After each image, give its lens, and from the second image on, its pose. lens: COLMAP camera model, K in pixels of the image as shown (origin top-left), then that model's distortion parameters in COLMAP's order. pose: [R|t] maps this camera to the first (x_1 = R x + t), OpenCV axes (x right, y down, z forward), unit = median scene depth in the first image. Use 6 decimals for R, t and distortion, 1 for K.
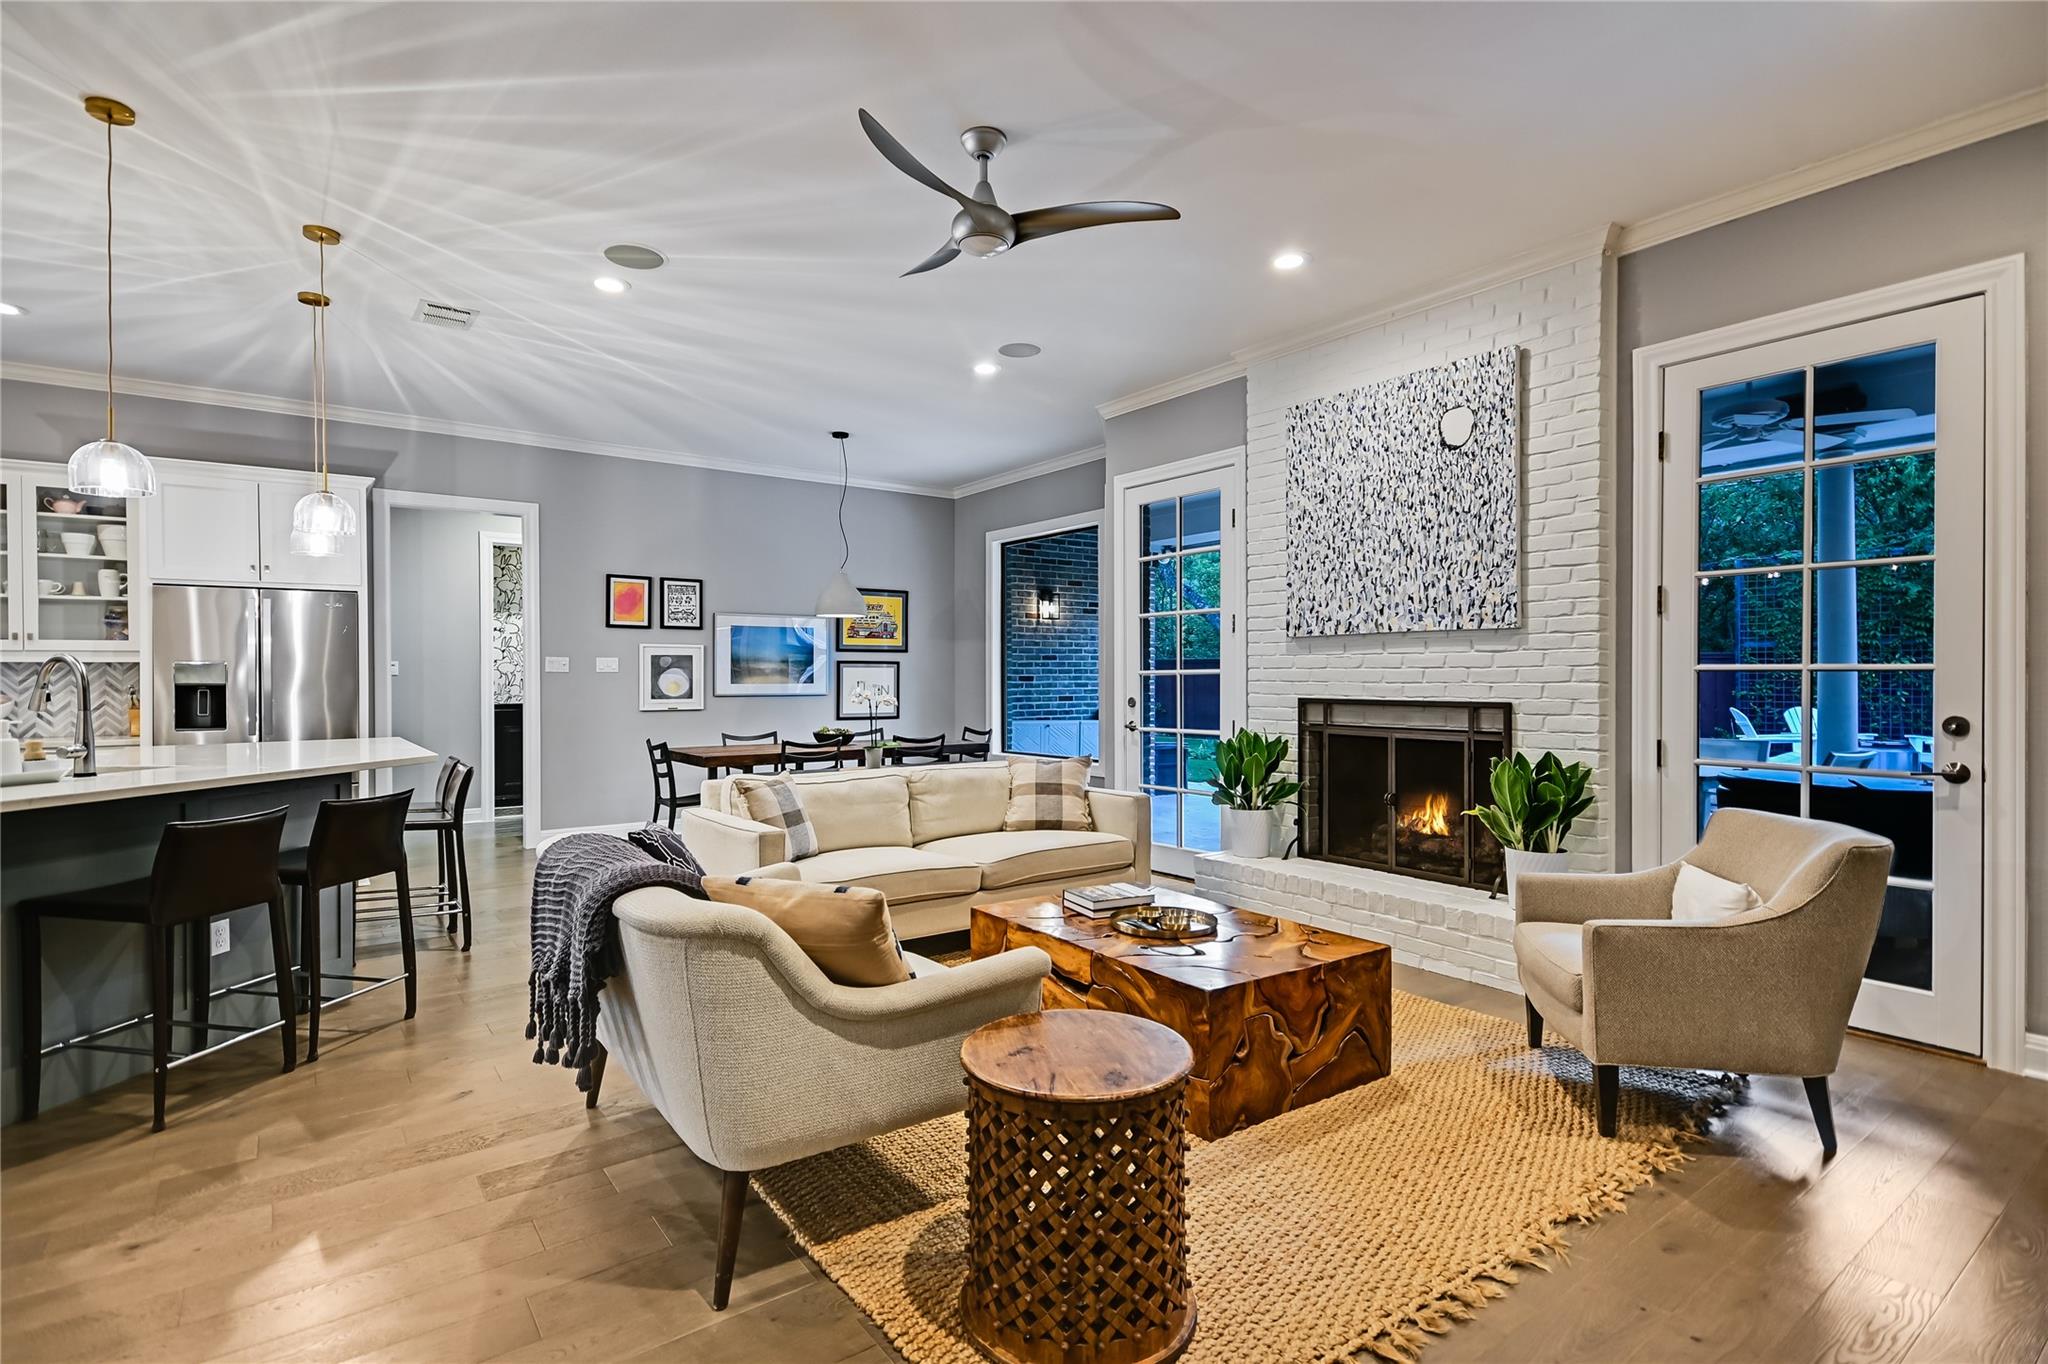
lens RADIAL K [[975.6, 0, 1021.4], [0, 975.6, 675.7], [0, 0, 1]] dist [0.024389, -0.012389]
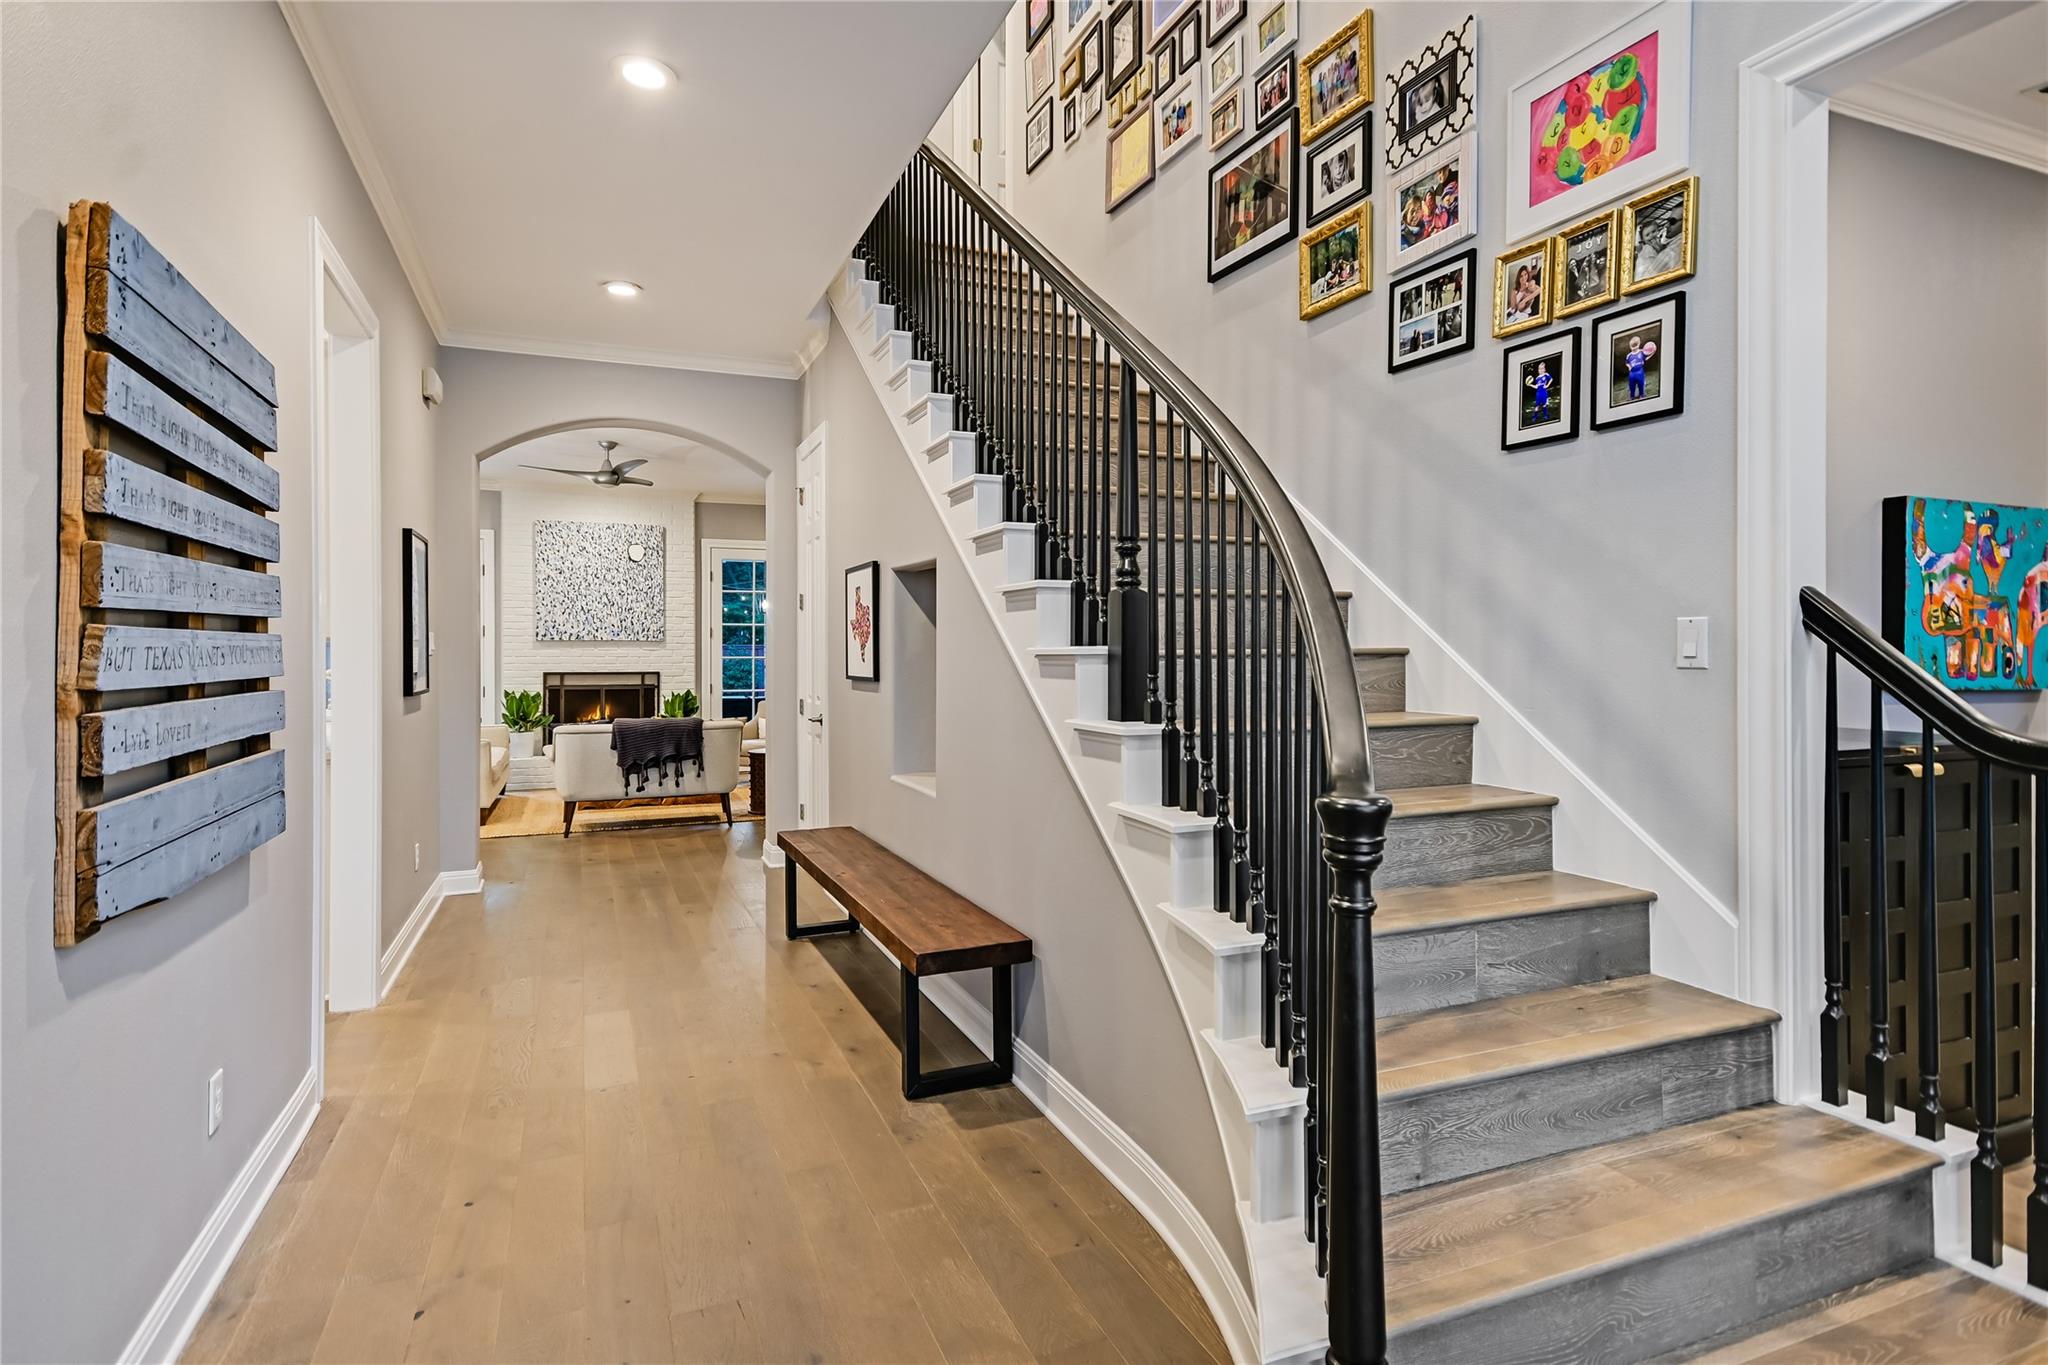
lens RADIAL K [[1051.4, 0, 1024.7], [0, 1051.4, 652.1], [0, 0, 1]] dist [0.013429, -0.000943]
pose [[0.236178, 0.006703, 0.971687, -1.642051], [-0.000560, 0.999977, -0.006763, -0.003380], [-0.971710, 0.001053, 0.236176, -0.447623]]
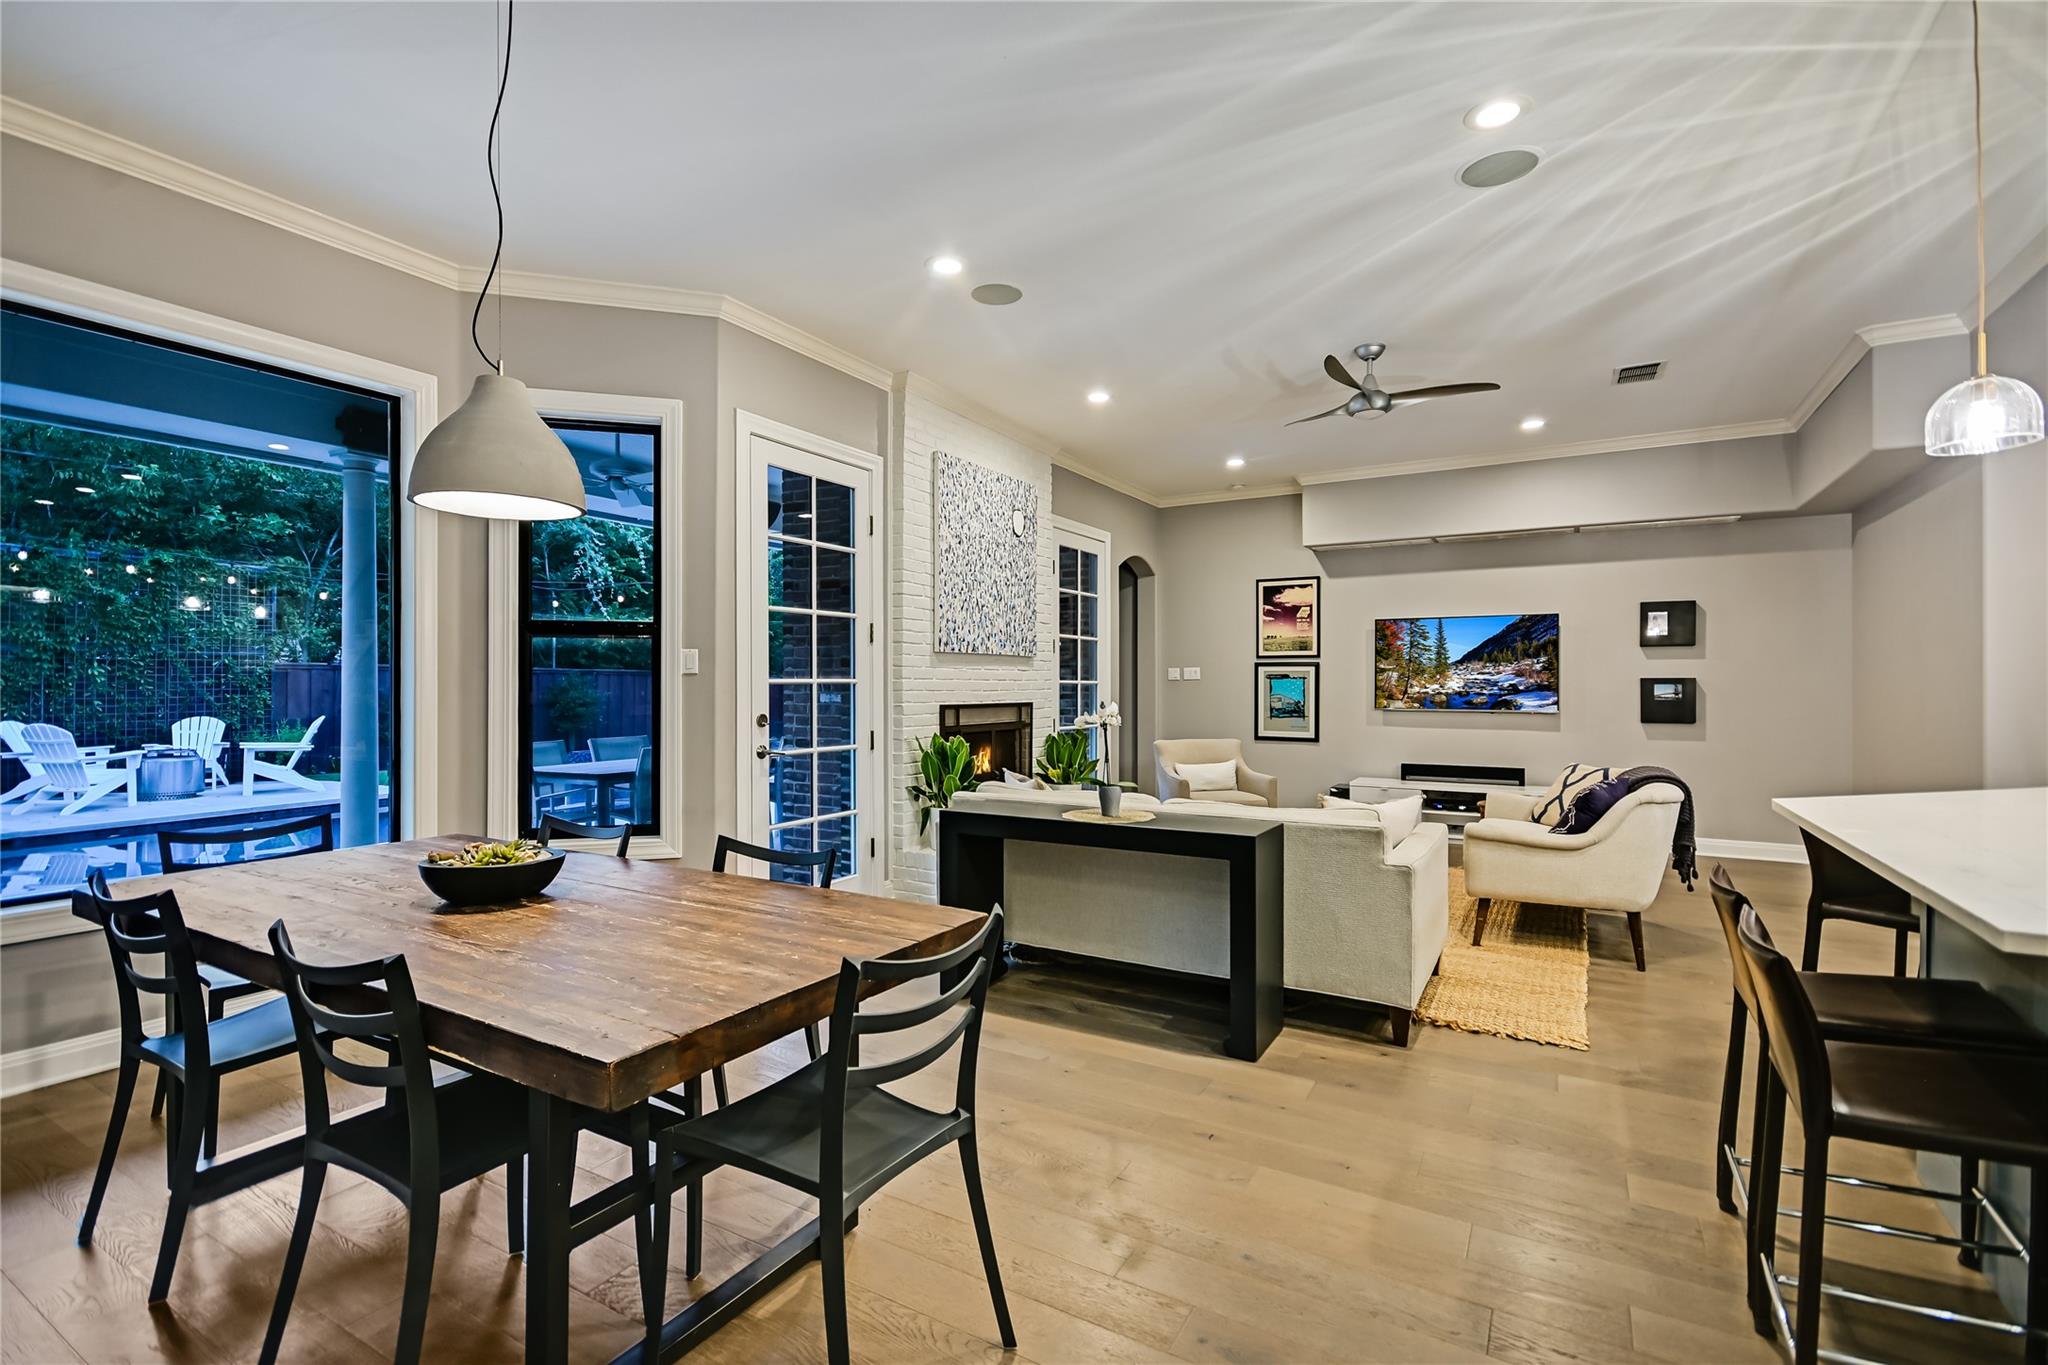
lens RADIAL K [[931.2, 0, 1006.8], [0, 931.2, 680.3], [0, 0, 1]] dist [-0.001196, -0.000131]
pose [[-0.382375, 0.005192, 0.923993, -0.834073], [-0.000750, 0.999982, -0.005929, 0.000248], [-0.924007, -0.002961, -0.382364, 1.470454]]
